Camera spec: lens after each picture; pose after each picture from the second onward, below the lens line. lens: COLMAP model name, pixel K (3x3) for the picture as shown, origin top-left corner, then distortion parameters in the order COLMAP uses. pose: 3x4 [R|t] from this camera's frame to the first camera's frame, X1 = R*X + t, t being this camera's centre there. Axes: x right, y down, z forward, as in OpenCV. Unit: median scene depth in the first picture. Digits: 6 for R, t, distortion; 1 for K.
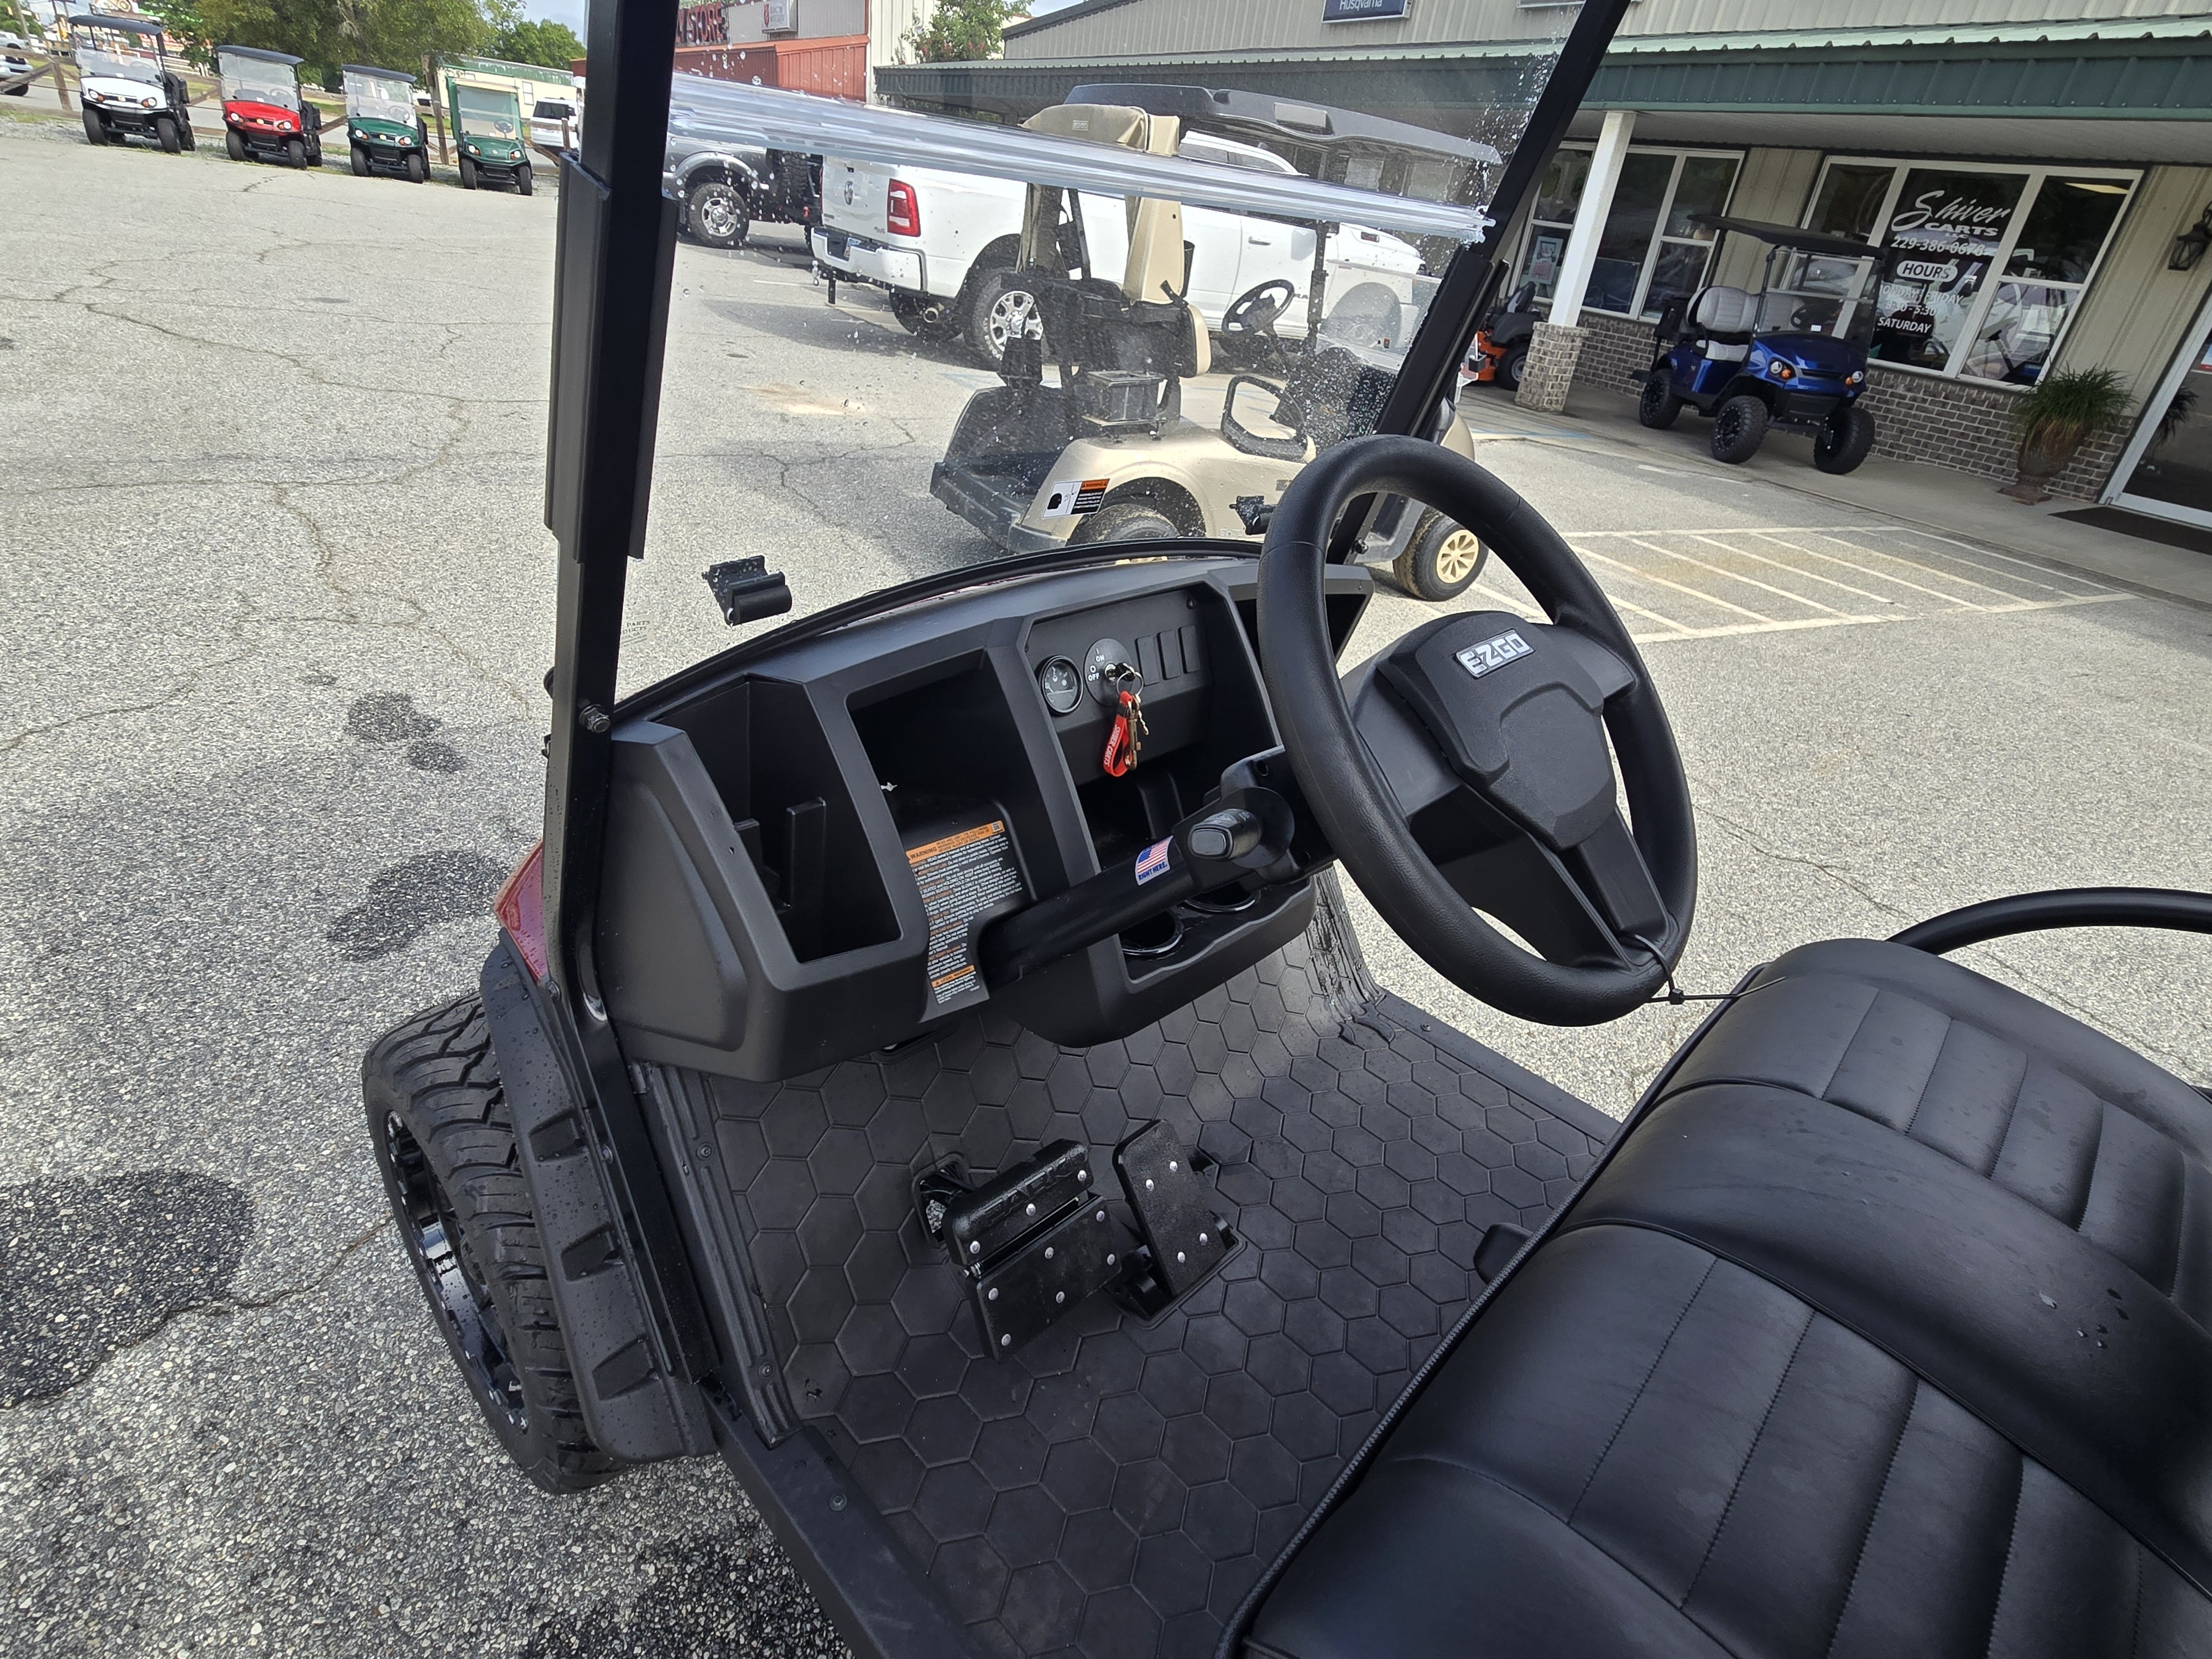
lens RADIAL K [[1123.9, 0, 1111.9], [0, 1123.9, 819.4], [0, 0, 1]] dist [-0.003118, 0.003700]
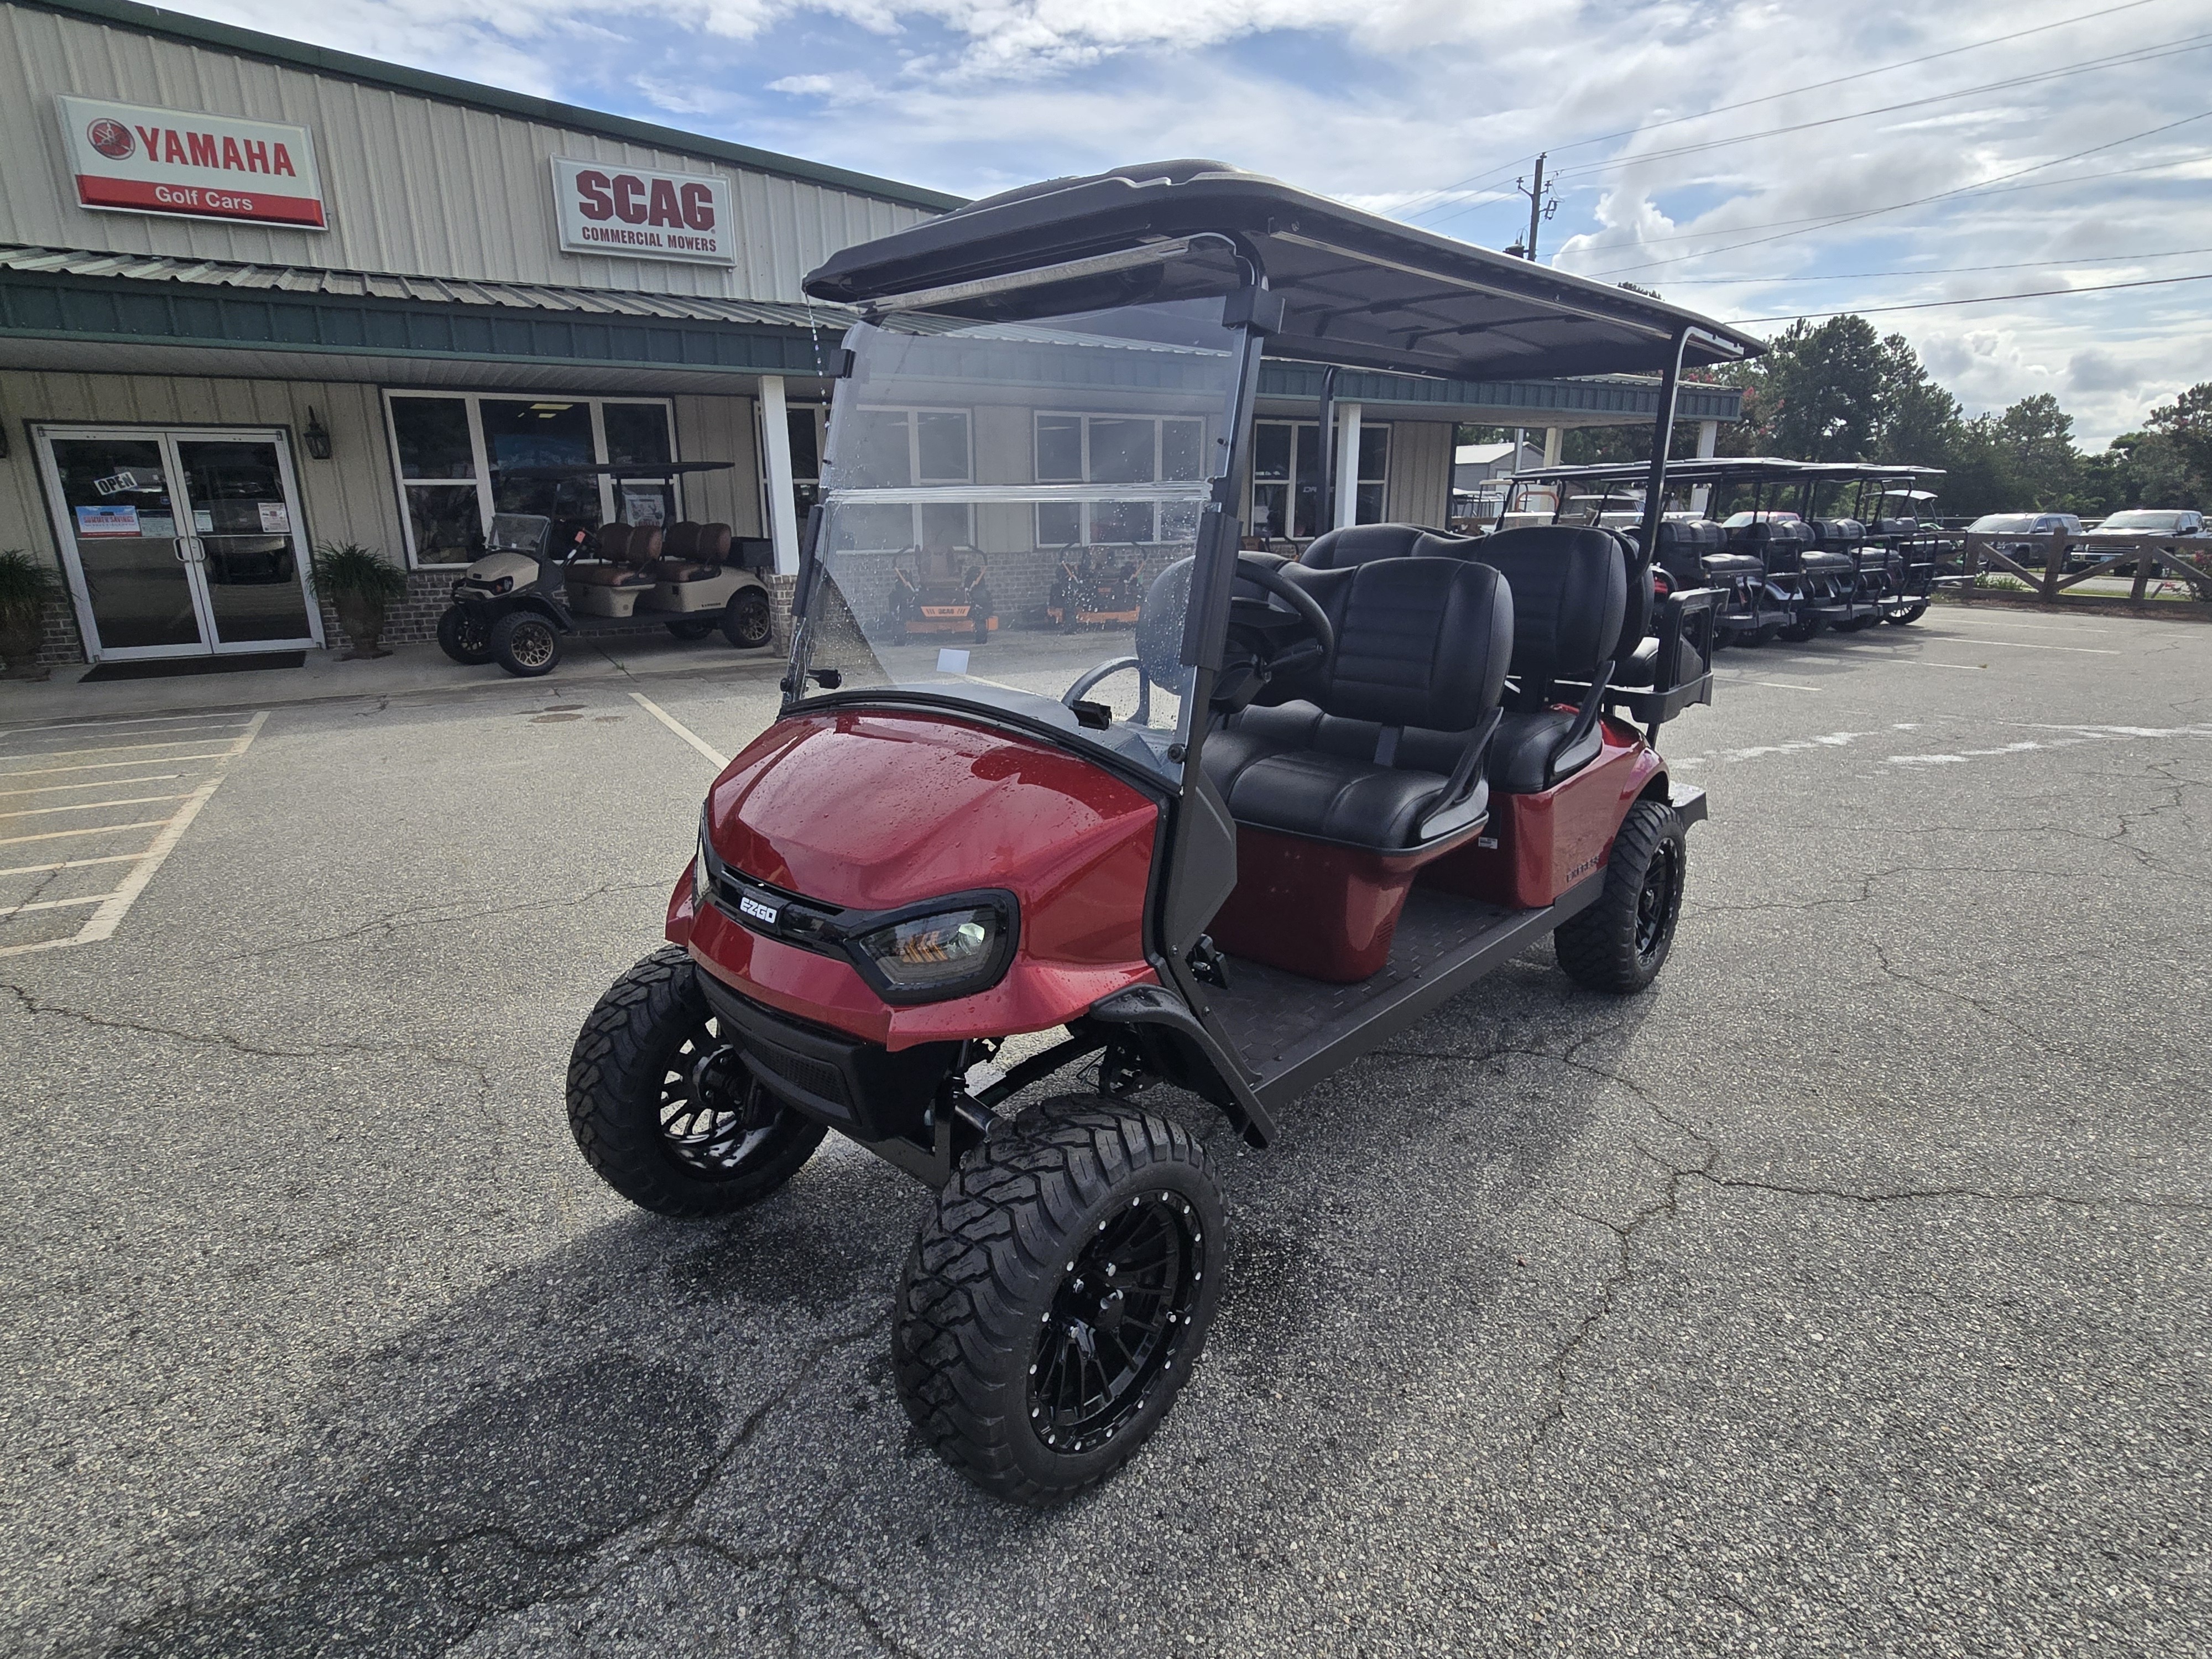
lens RADIAL K [[1123.9, 0, 1106.1], [0, 1123.9, 820.3], [0, 0, 1]] dist [-0.003118, 0.003700]
pose [[-0.025247, -0.382071, 0.923788, -0.165827], [0.491511, 0.799931, 0.344278, -0.053787], [-0.870505, 0.462744, 0.167596, 0.057280]]
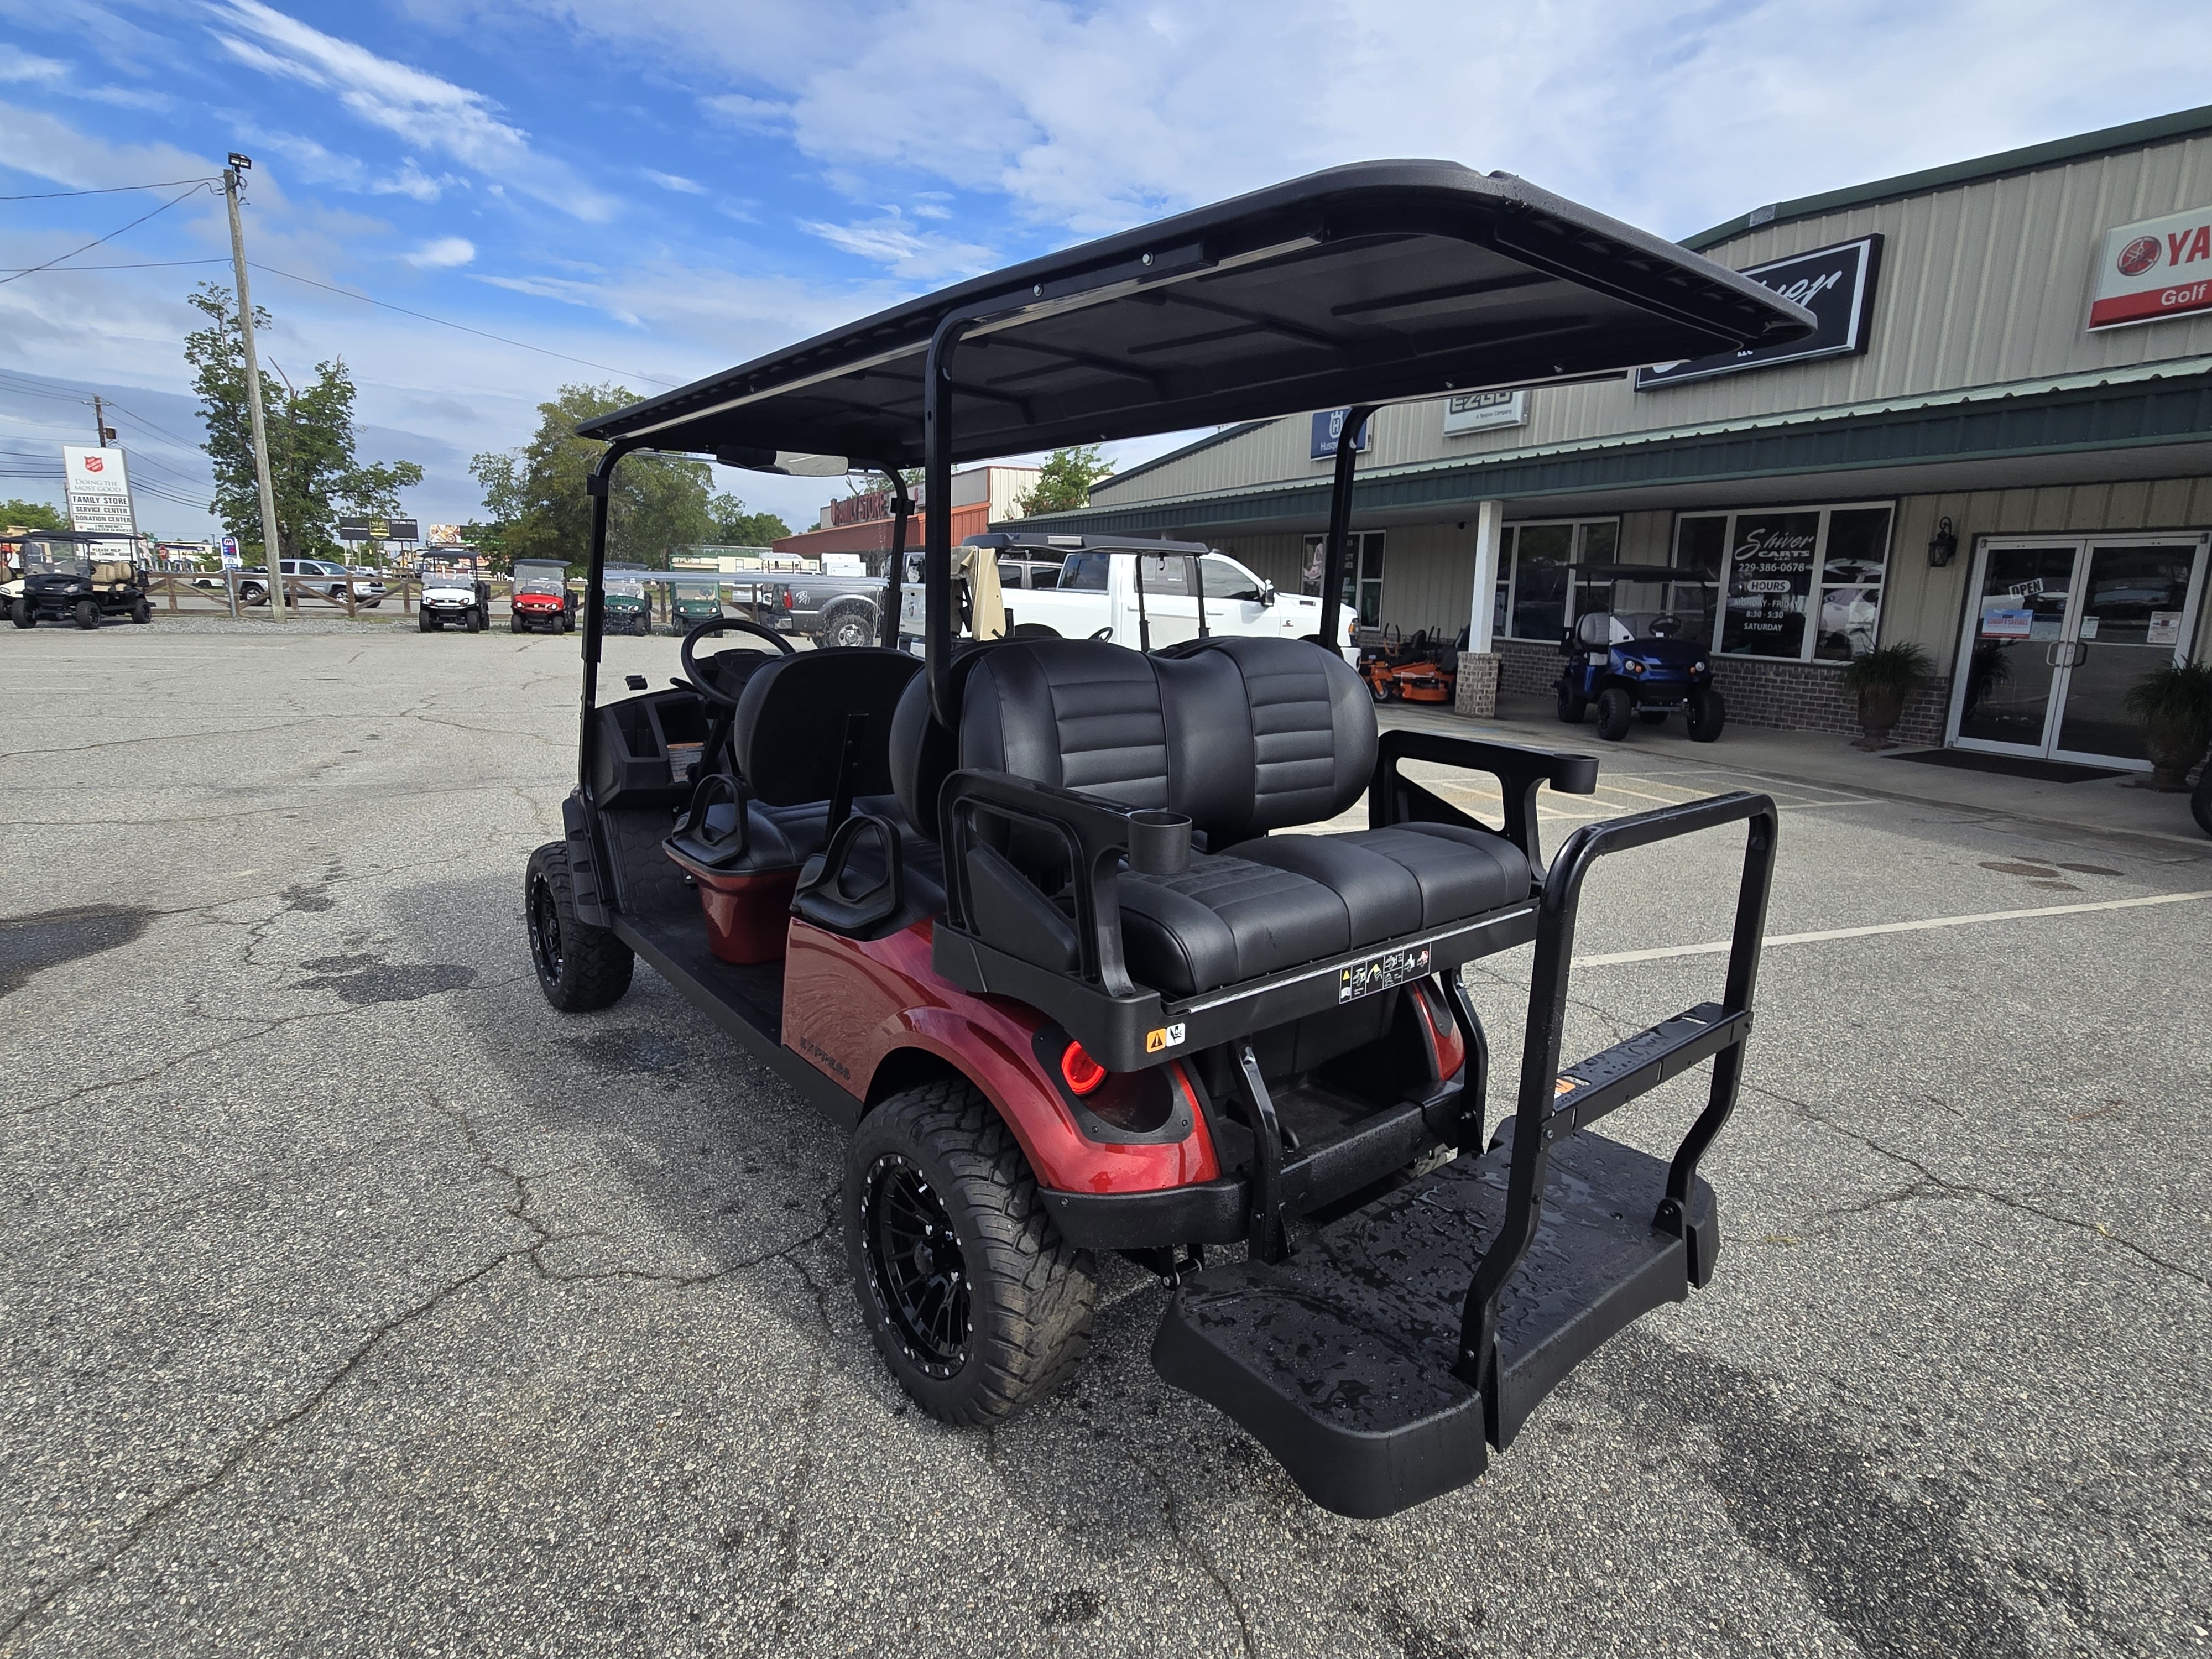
lens RADIAL K [[1123.9, 0, 1109.5], [0, 1123.9, 830.9], [0, 0, 1]] dist [-0.003118, 0.003700]
pose [[0.989799, -0.067925, -0.125240, 0.134996], [0.026953, 0.952436, -0.303544, 0.116321], [0.139901, 0.297072, 0.944551, -0.176627]]
